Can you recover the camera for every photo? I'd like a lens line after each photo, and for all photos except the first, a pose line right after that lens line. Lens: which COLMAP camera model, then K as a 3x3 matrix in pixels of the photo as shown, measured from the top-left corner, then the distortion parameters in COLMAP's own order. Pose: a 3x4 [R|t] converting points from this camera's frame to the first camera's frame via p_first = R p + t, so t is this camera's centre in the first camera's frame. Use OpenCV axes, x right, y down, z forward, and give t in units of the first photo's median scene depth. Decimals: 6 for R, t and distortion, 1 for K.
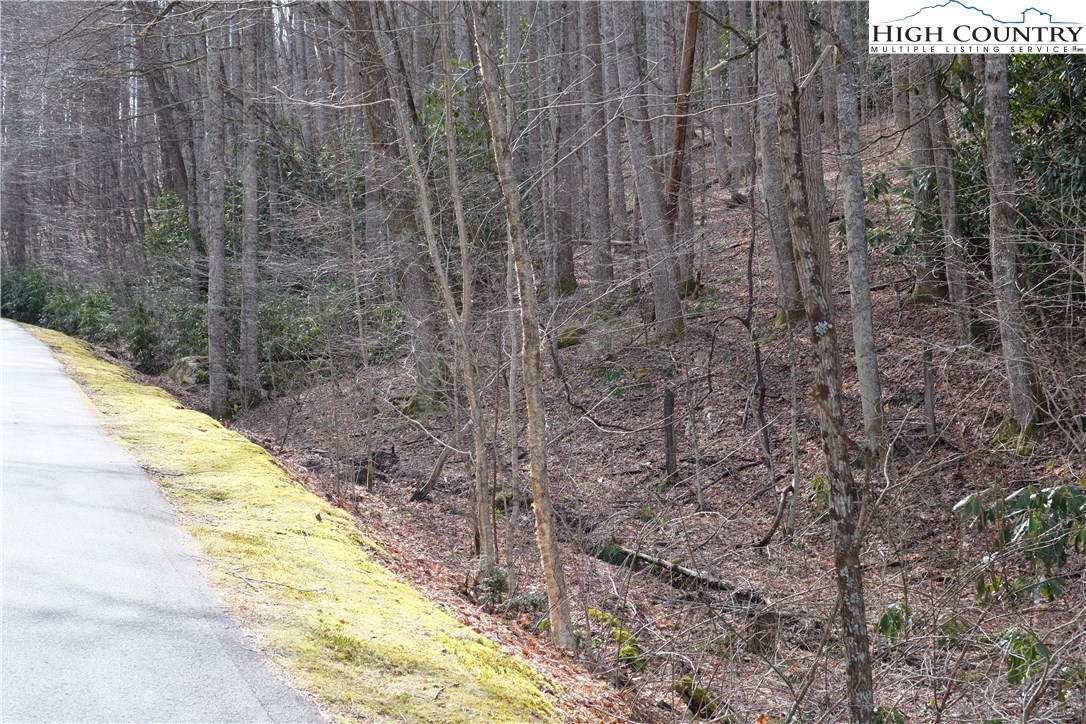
lens RADIAL K [[1489.2, 0, 543.3], [0, 1489.2, 359.2], [0, 0, 1]] dist [0.055006, 0.000000]
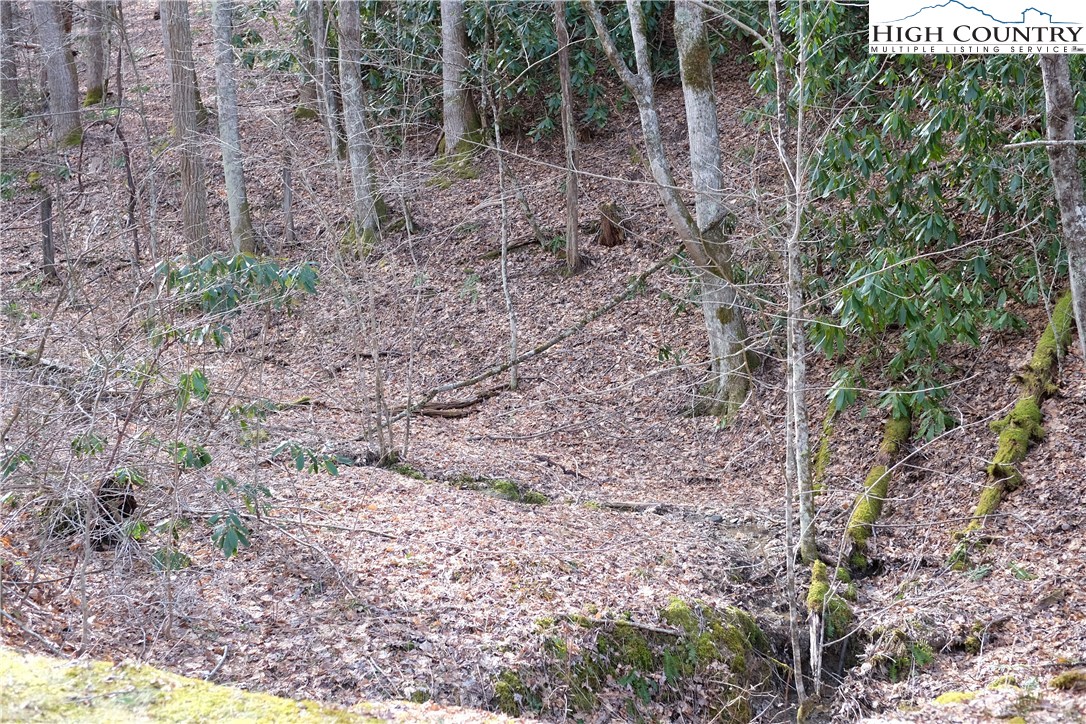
lens RADIAL K [[1489.2, 0, 542.5], [0, 1489.2, 361.7], [0, 0, 1]] dist [0.055006, 0.000000]
pose [[0.943733, -0.015085, 0.330365, 0.065140], [-0.024788, 0.992922, 0.116149, 0.008701], [-0.329779, -0.117802, 0.936679, -0.091769]]
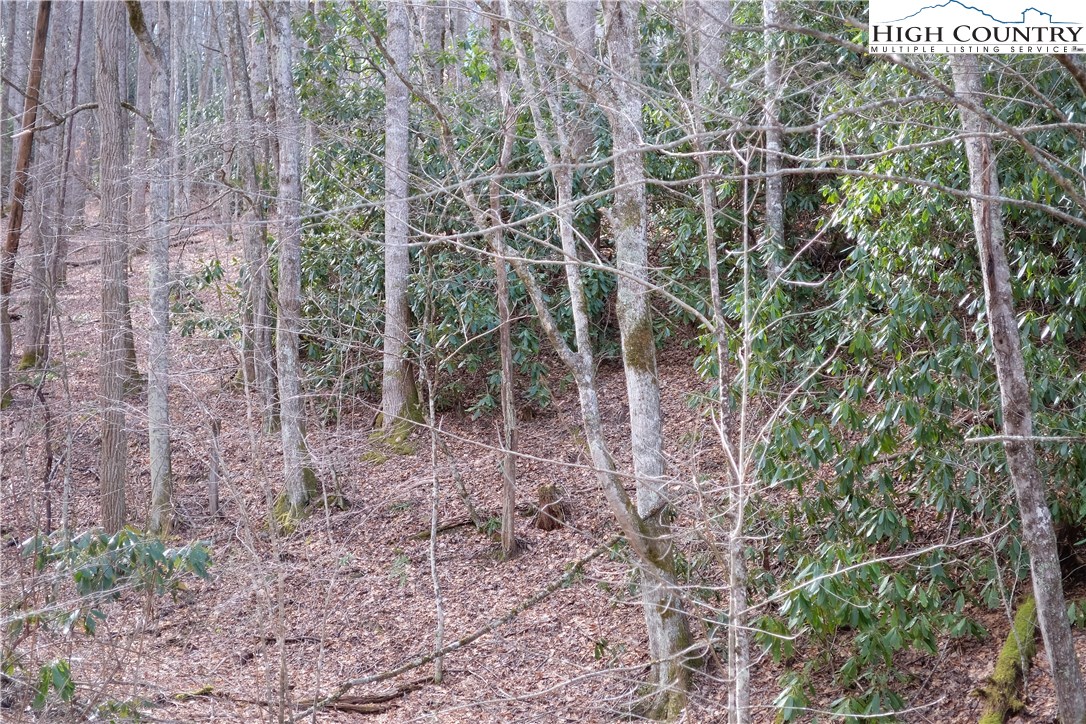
lens RADIAL K [[1489.2, 0, 543.7], [0, 1489.2, 363.0], [0, 0, 1]] dist [0.055006, 0.000000]
pose [[0.930954, 0.078918, 0.356505, 0.086223], [-0.057444, 0.995860, -0.070444, 0.007821], [-0.360589, 0.045101, 0.931634, -0.056630]]
